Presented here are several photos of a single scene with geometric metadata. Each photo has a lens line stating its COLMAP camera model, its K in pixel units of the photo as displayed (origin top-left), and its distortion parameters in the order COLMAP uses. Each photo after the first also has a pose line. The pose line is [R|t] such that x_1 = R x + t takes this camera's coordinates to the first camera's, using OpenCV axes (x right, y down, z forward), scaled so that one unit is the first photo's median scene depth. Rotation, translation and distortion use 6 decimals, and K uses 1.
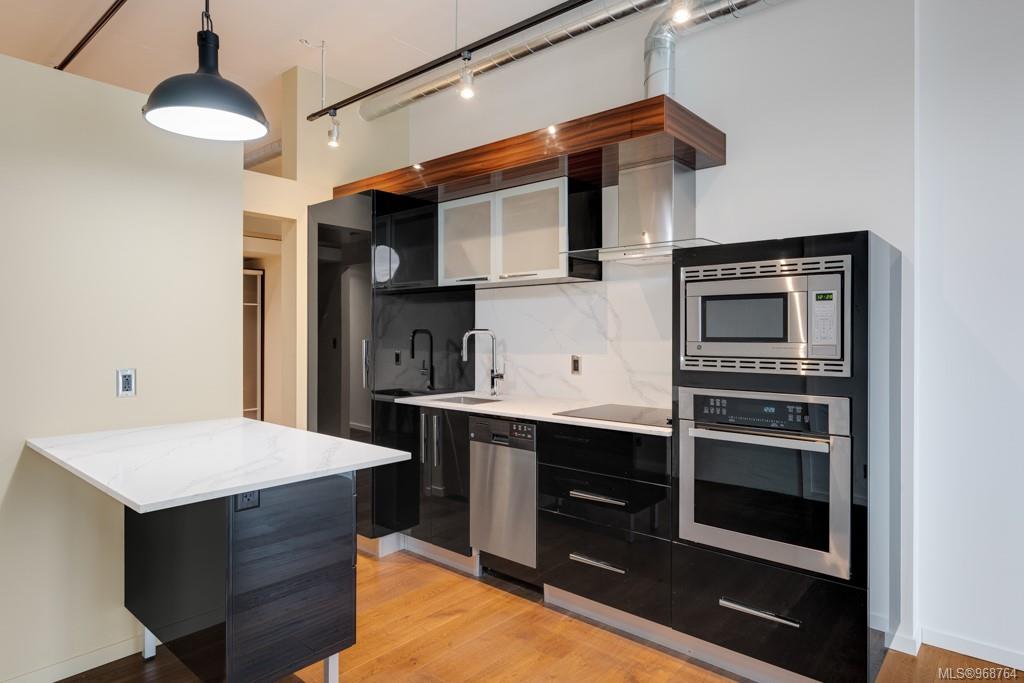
lens RADIAL K [[589.9, 0, 514.7], [0, 589.9, 332.2], [0, 0, 1]] dist [-0.002325, -0.003306]
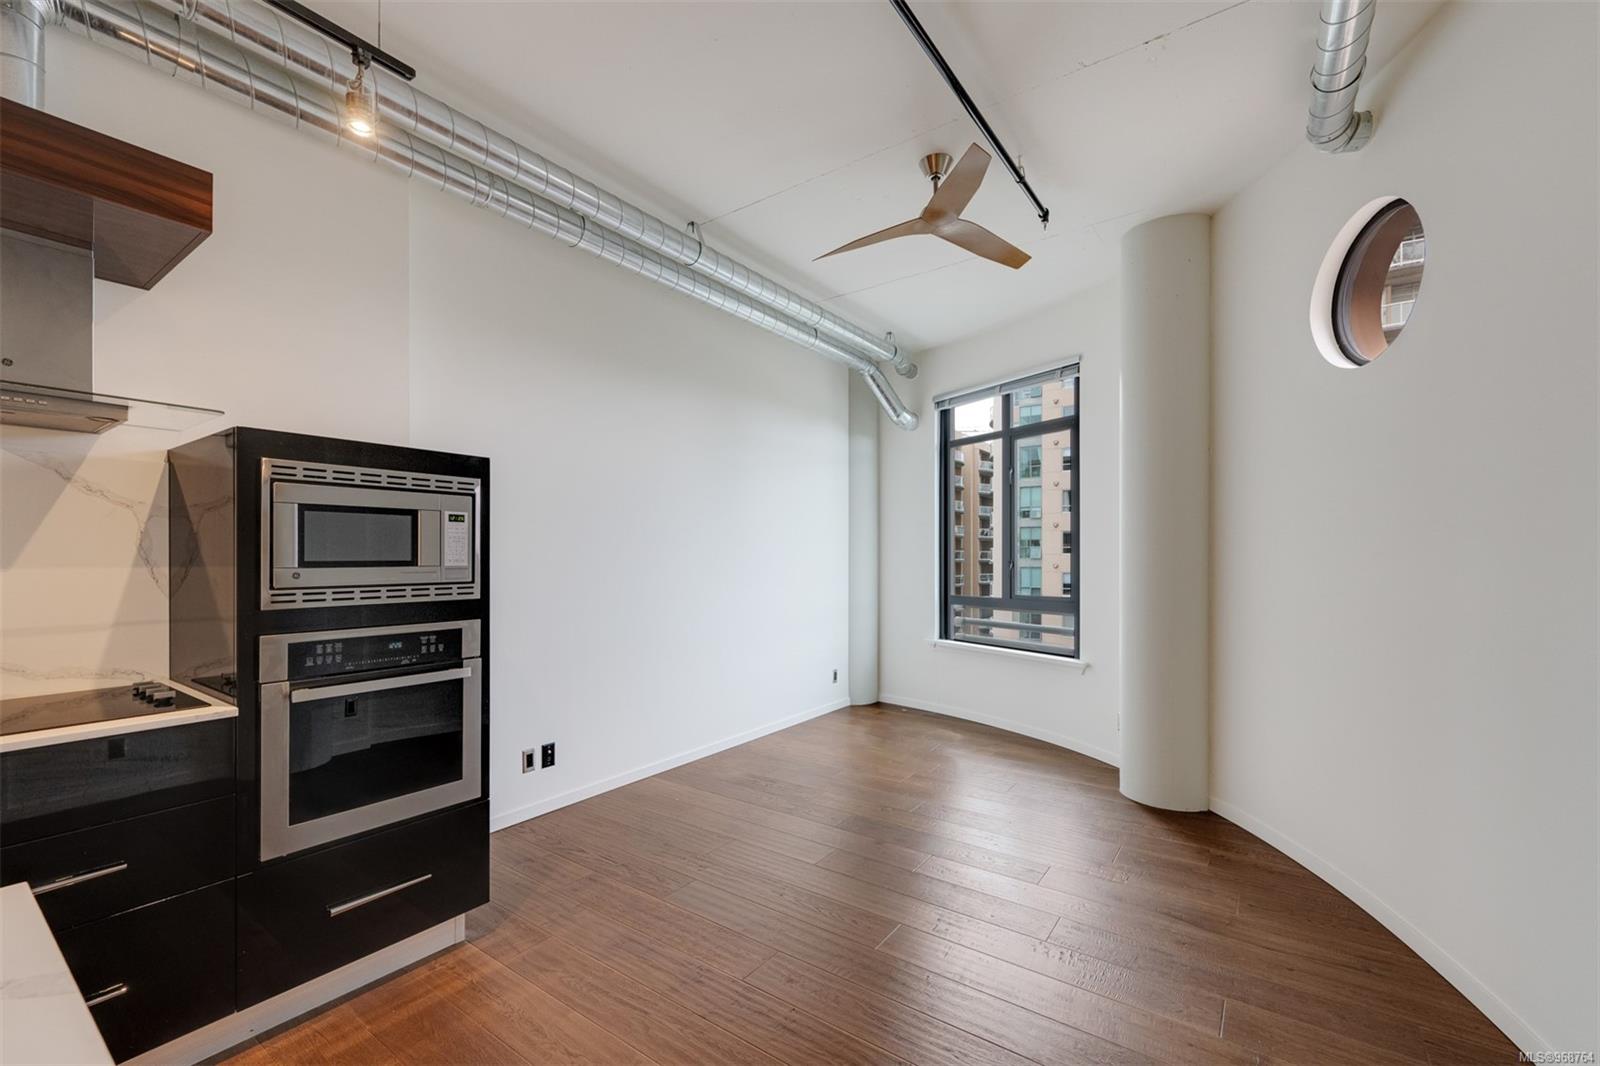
lens RADIAL K [[652.8, 0, 793.5], [0, 652.8, 557.2], [0, 0, 1]] dist [-0.003687, 0.000449]
pose [[-0.084345, -0.001793, 0.996435, -0.509672], [-0.000764, 0.999998, 0.001735, 0.001749], [-0.996436, -0.000615, -0.084346, 0.464127]]
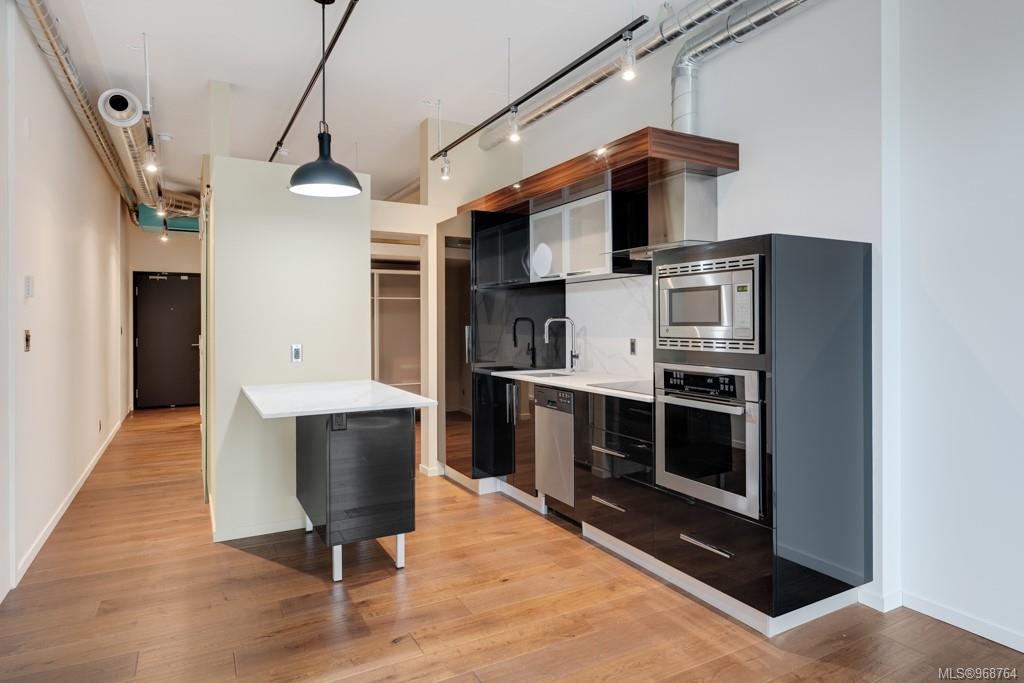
lens RADIAL K [[589.9, 0, 514.5], [0, 589.9, 319.2], [0, 0, 1]] dist [-0.002325, -0.003306]
pose [[0.937474, -0.007778, -0.347968, 0.437554], [0.007274, 0.999970, -0.002757, 0.002970], [0.347979, 0.000053, 0.937502, -0.272535]]
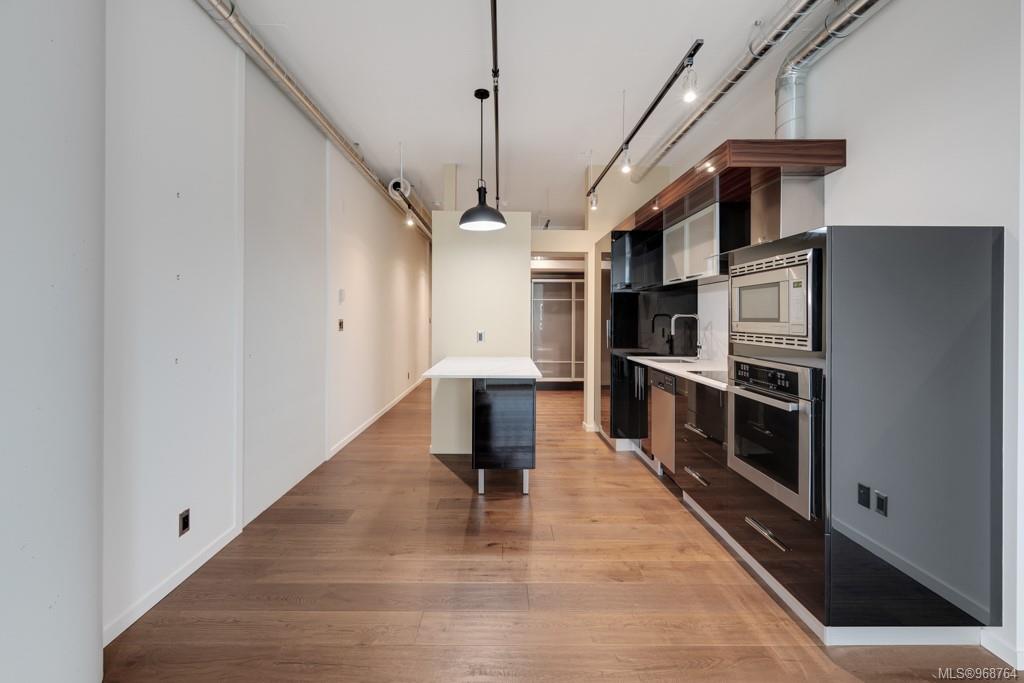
lens RADIAL K [[417.8, 0, 503.7], [0, 417.8, 315.1], [0, 0, 1]] dist [-0.003687, 0.000449]
pose [[0.656296, -0.002204, -0.754501, 0.670374], [-0.001920, 0.999988, -0.004591, 0.007251], [0.754501, 0.004462, 0.656283, -0.021688]]
